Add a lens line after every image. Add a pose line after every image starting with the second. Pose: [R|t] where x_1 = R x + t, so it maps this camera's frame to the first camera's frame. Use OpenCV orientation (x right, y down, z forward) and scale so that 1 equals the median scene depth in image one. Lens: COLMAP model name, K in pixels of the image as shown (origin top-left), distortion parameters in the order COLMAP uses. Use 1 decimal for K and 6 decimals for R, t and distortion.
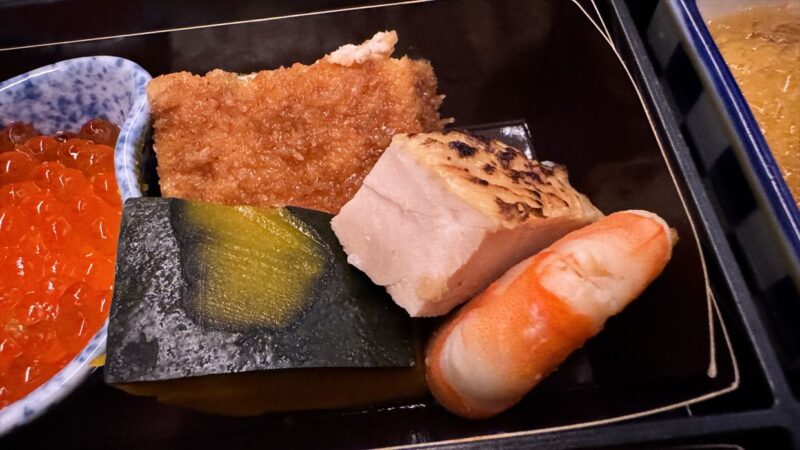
lens RADIAL K [[570.1, 0, 364.6], [0, 570.1, 224.2], [0, 0, 1]] dist [-0.004656, 0.002009]
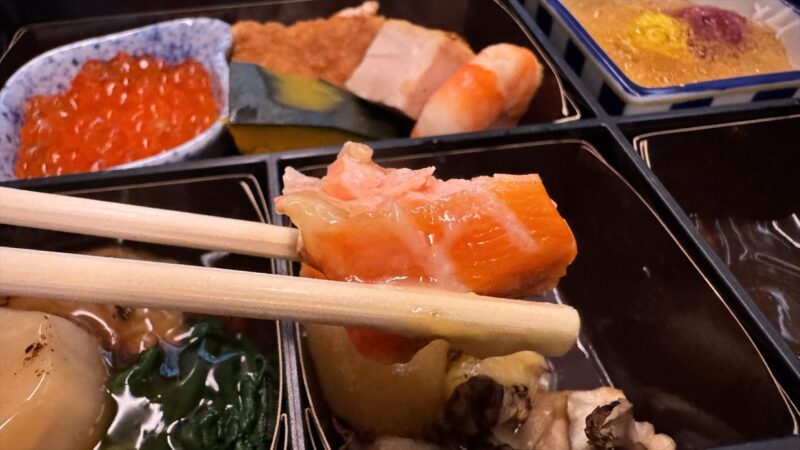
lens RADIAL K [[581.5, 0, 326.0], [0, 581.5, 225.2], [0, 0, 1]] dist [-0.005454, -0.002464]
pose [[0.999469, -0.001907, 0.032535, -0.159117], [0.011841, 0.951316, -0.307990, 0.848245], [-0.030364, 0.308212, 0.950833, -0.464941]]
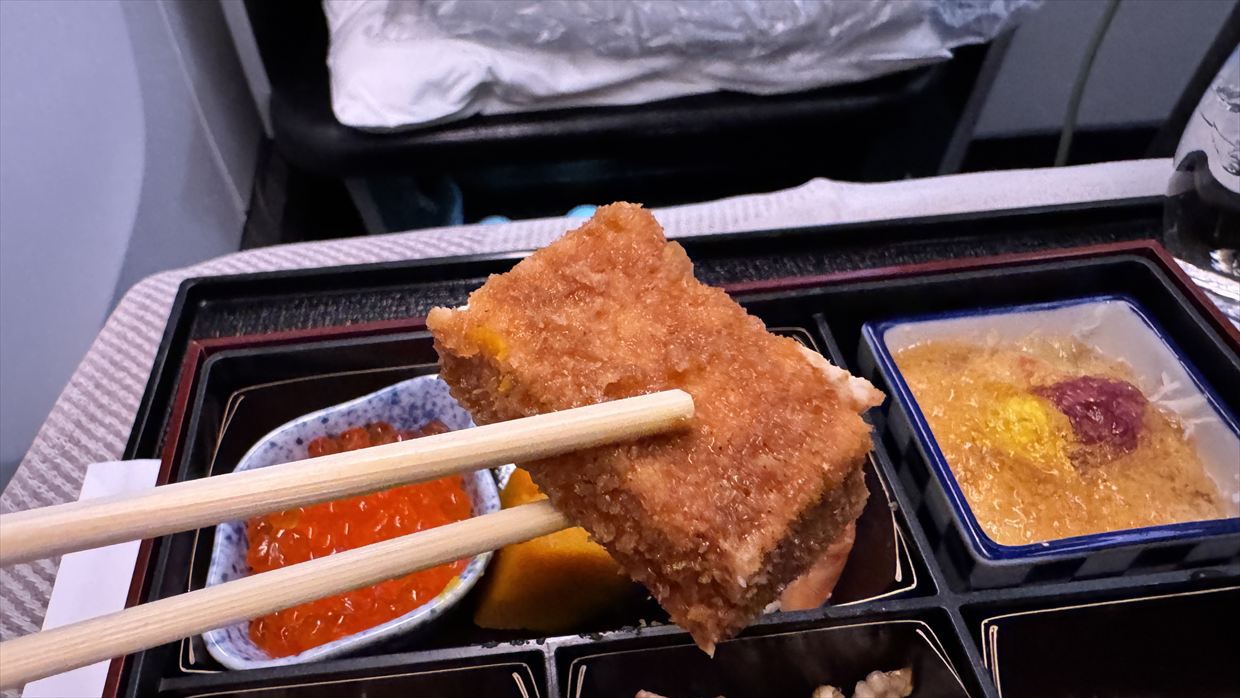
lens RADIAL K [[894.1, 0, 512.5], [0, 894.1, 351.1], [0, 0, 1]] dist [-0.002489, -0.004728]
pose [[0.999428, 0.006504, -0.033173, -0.250487], [-0.016354, 0.951865, -0.306082, 0.312992], [0.029585, 0.306450, 0.951427, -1.076790]]
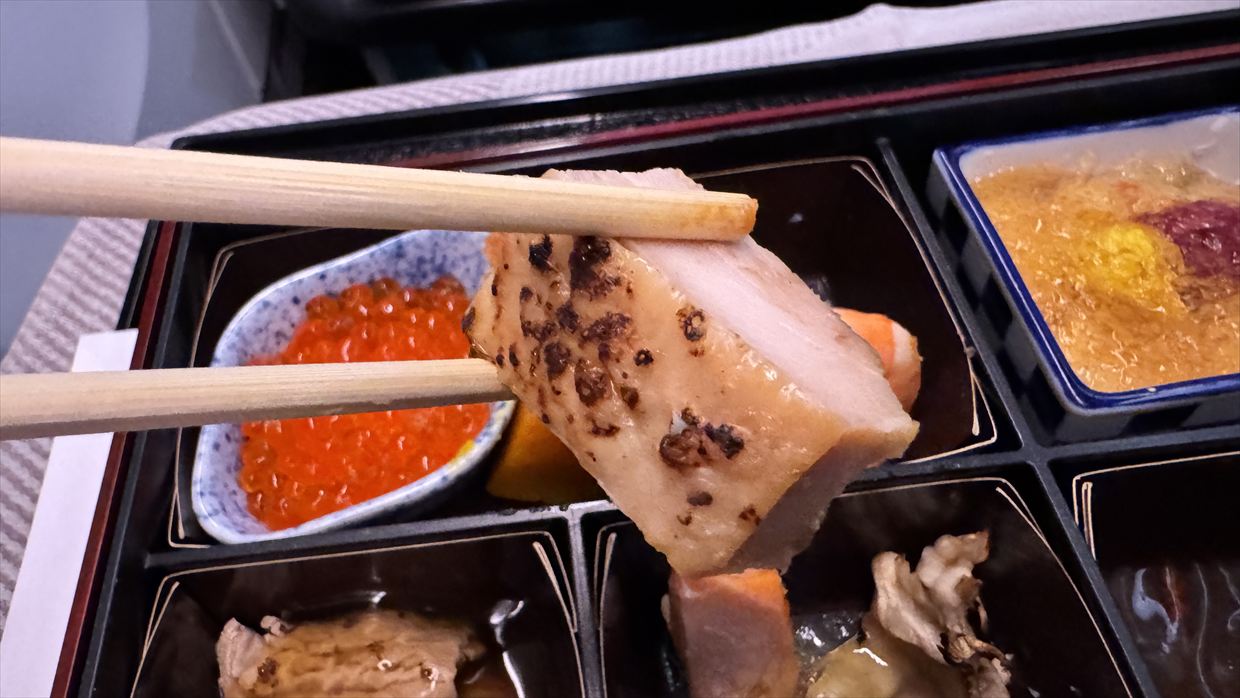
lens RADIAL K [[894.1, 0, 512.5], [0, 894.1, 351.1], [0, 0, 1]] dist [-0.002489, -0.004728]
pose [[0.997308, -0.011399, -0.072432, -0.224235], [-0.002293, 0.982512, -0.186187, 0.338299], [0.073288, 0.185852, 0.979841, -0.827939]]
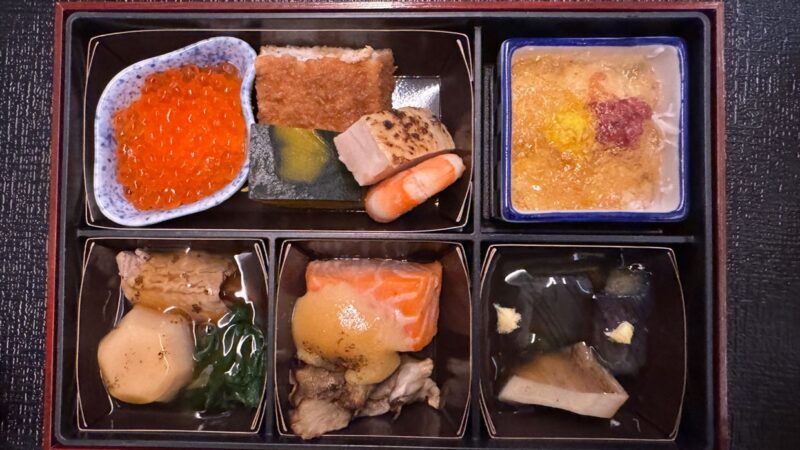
lens RADIAL K [[570.1, 0, 364.6], [0, 570.1, 224.2], [0, 0, 1]] dist [-0.004656, 0.002009]
pose [[0.993065, 0.115646, 0.021176, 0.054583], [-0.113673, 0.898463, 0.424079, -0.648676], [0.030017, -0.423545, 0.905378, -1.192854]]
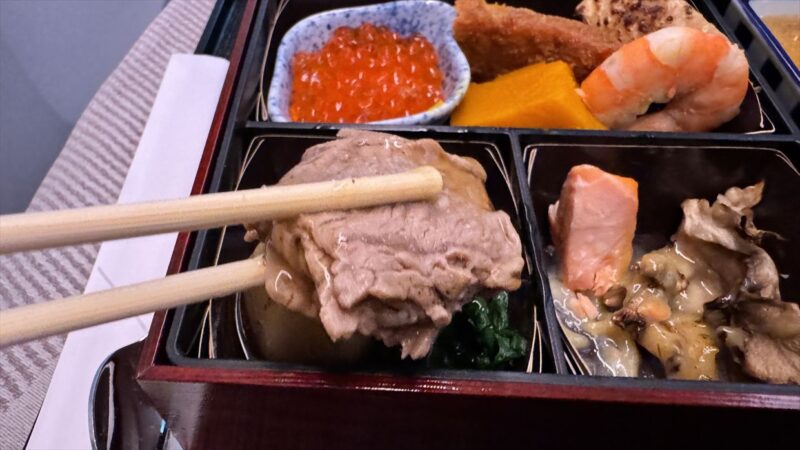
lens RADIAL K [[581.5, 0, 326.0], [0, 581.5, 225.2], [0, 0, 1]] dist [-0.005454, -0.002464]
pose [[0.985201, 0.149673, -0.083532, -0.564634], [-0.164987, 0.960186, -0.225438, 1.007483], [0.046464, 0.235883, 0.970670, -0.813856]]
